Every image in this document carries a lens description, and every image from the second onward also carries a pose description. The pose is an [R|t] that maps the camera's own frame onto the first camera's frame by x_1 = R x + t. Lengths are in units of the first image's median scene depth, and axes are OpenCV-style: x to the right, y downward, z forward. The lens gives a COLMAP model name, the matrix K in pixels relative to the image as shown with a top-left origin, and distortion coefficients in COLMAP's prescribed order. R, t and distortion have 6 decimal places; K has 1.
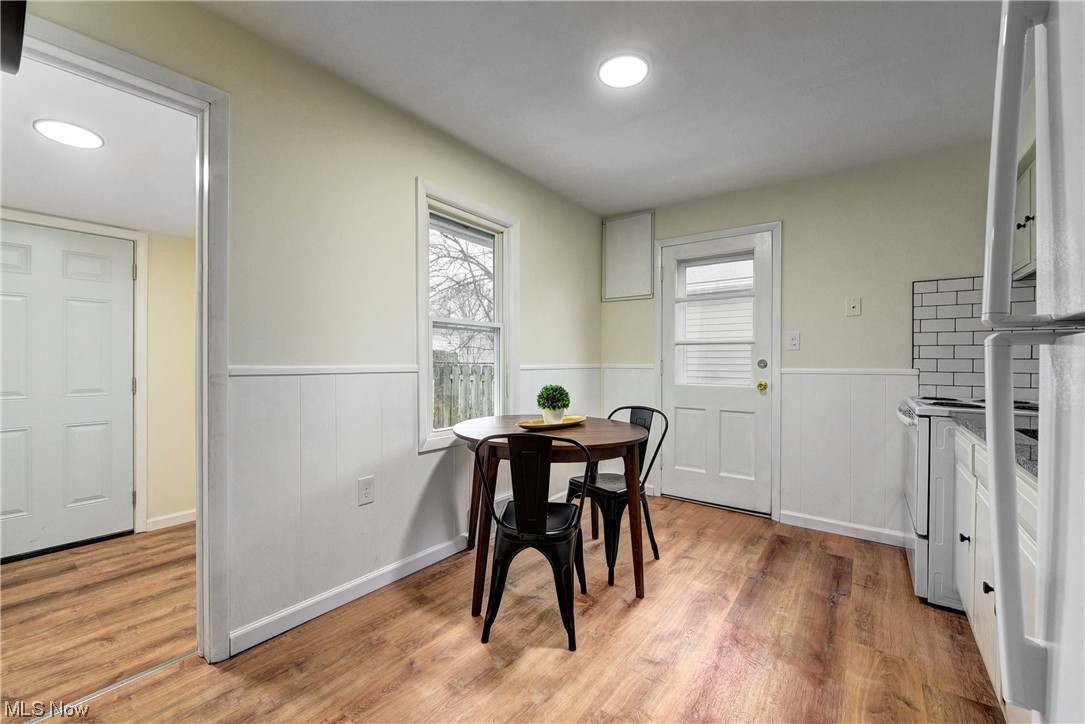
lens RADIAL K [[434.1, 0, 541.7], [0, 434.1, 364.0], [0, 0, 1]] dist [-0.008005, -0.001631]
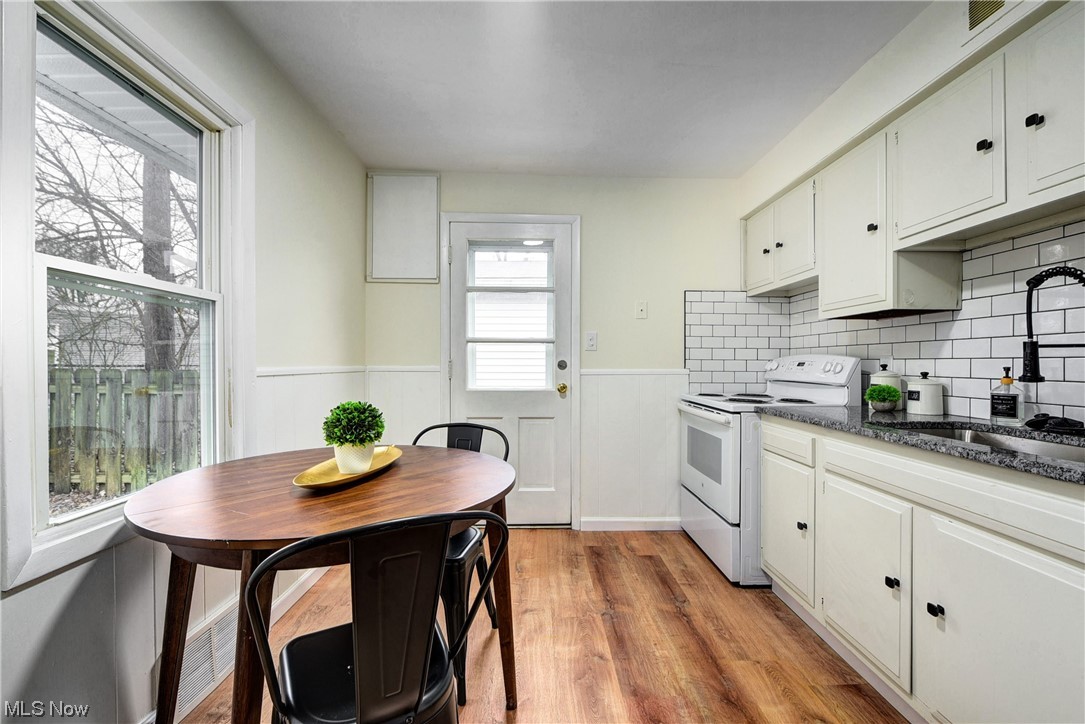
lens RADIAL K [[434.1, 0, 544.4], [0, 434.1, 364.9], [0, 0, 1]] dist [-0.008005, -0.001631]
pose [[0.784877, -0.003721, 0.619640, -0.115708], [0.004735, 0.999989, 0.000007, -0.000331], [-0.619634, 0.002928, 0.784886, 0.331450]]
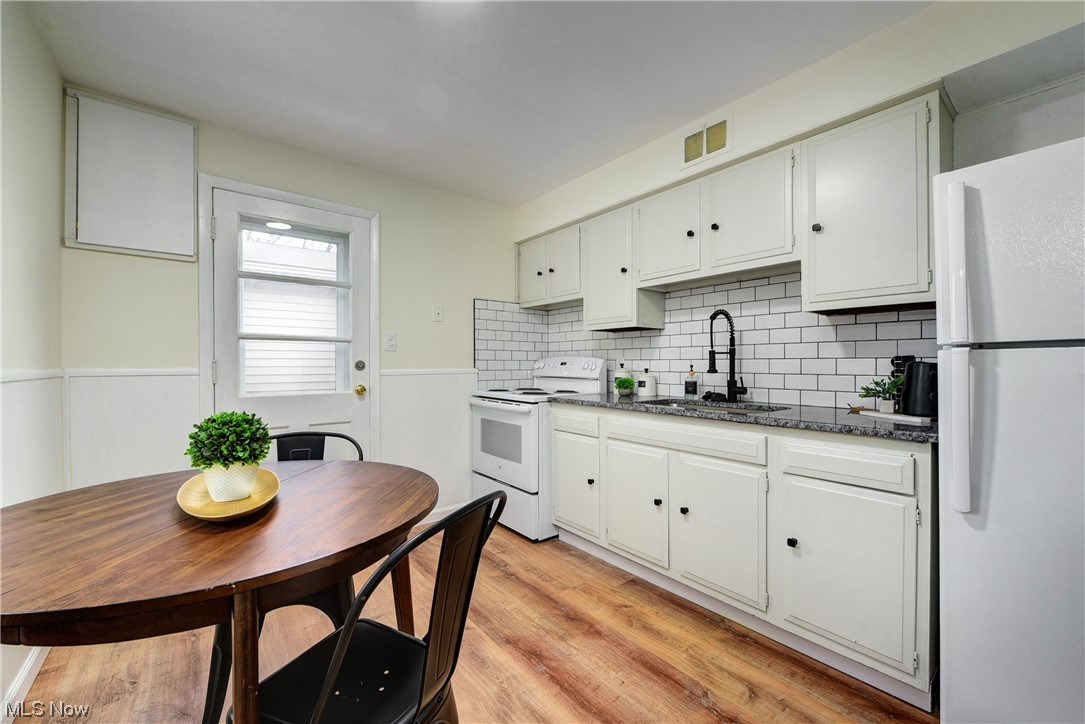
lens RADIAL K [[434.1, 0, 545.8], [0, 434.1, 365.4], [0, 0, 1]] dist [-0.008005, -0.001631]
pose [[0.242716, -0.008182, 0.970063, -0.300376], [0.009613, 0.999936, 0.006029, -0.002367], [-0.970050, 0.007862, 0.242779, 0.474401]]
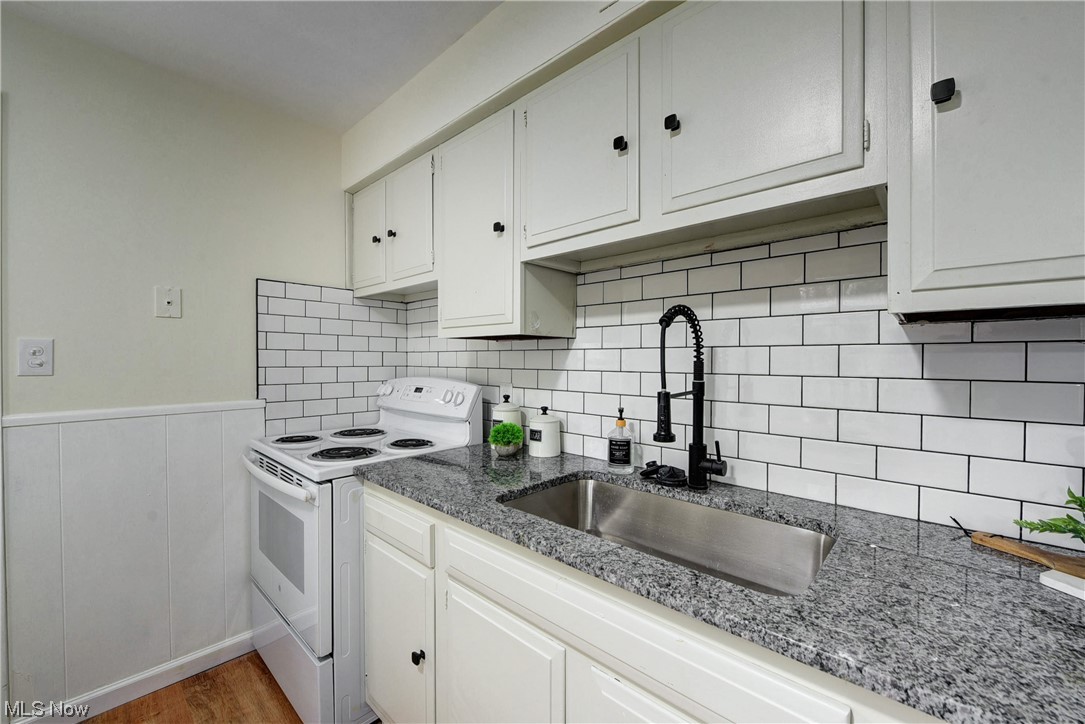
lens RADIAL K [[434.1, 0, 543.2], [0, 434.1, 363.1], [0, 0, 1]] dist [-0.008005, -0.001631]
pose [[0.097022, -0.010997, 0.995222, 0.180261], [0.004620, 0.999933, 0.010599, -0.052519], [-0.995272, 0.003570, 0.097066, 0.436740]]
